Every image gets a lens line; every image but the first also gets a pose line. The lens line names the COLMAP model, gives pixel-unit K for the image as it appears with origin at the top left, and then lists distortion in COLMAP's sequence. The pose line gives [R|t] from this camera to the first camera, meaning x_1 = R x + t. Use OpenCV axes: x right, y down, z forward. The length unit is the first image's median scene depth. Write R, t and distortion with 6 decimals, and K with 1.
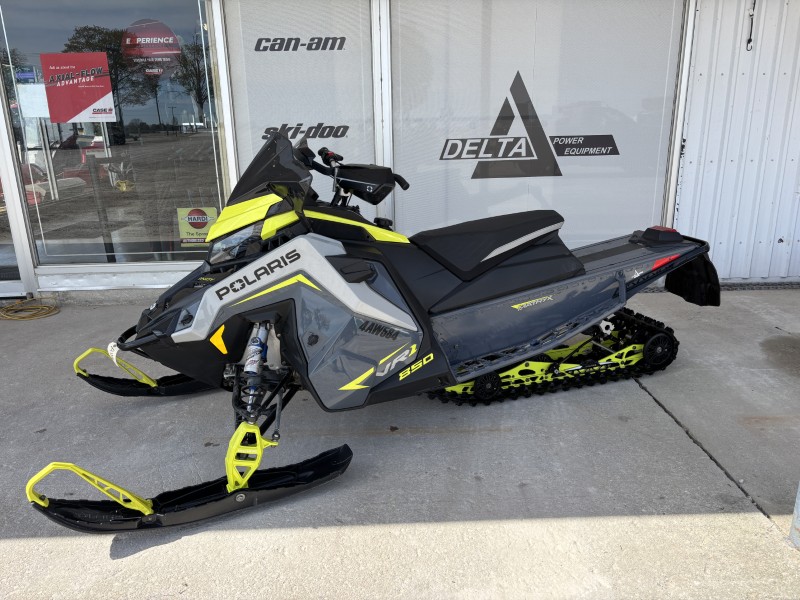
lens RADIAL K [[608.6, 0, 392.3], [0, 608.6, 297.9], [0, 0, 1]] dist [0.053046, -0.057539]
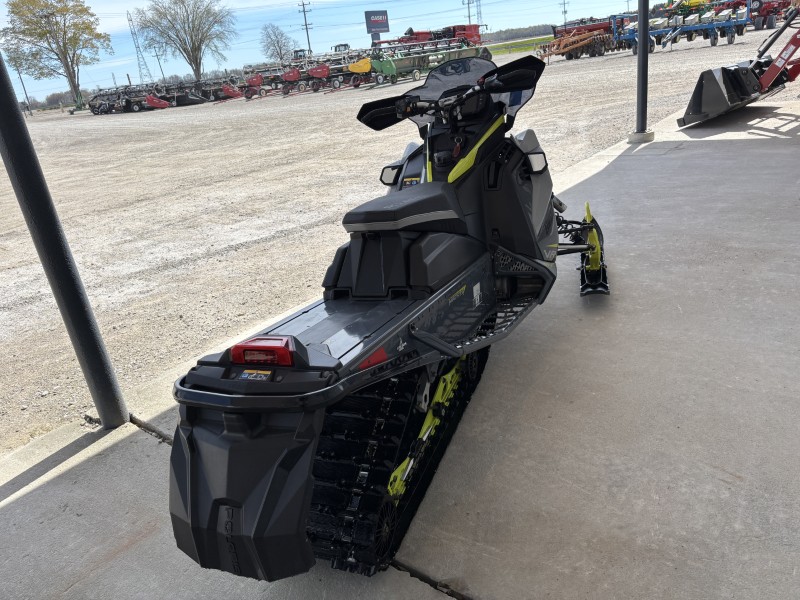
lens RADIAL K [[608.6, 0, 392.3], [0, 608.6, 297.9], [0, 0, 1]] dist [0.053046, -0.057539]
pose [[-0.650604, 0.380374, -0.657290, 0.468544], [-0.051421, 0.841468, 0.537855, -0.276165], [0.757674, 0.383729, -0.527904, 0.915035]]
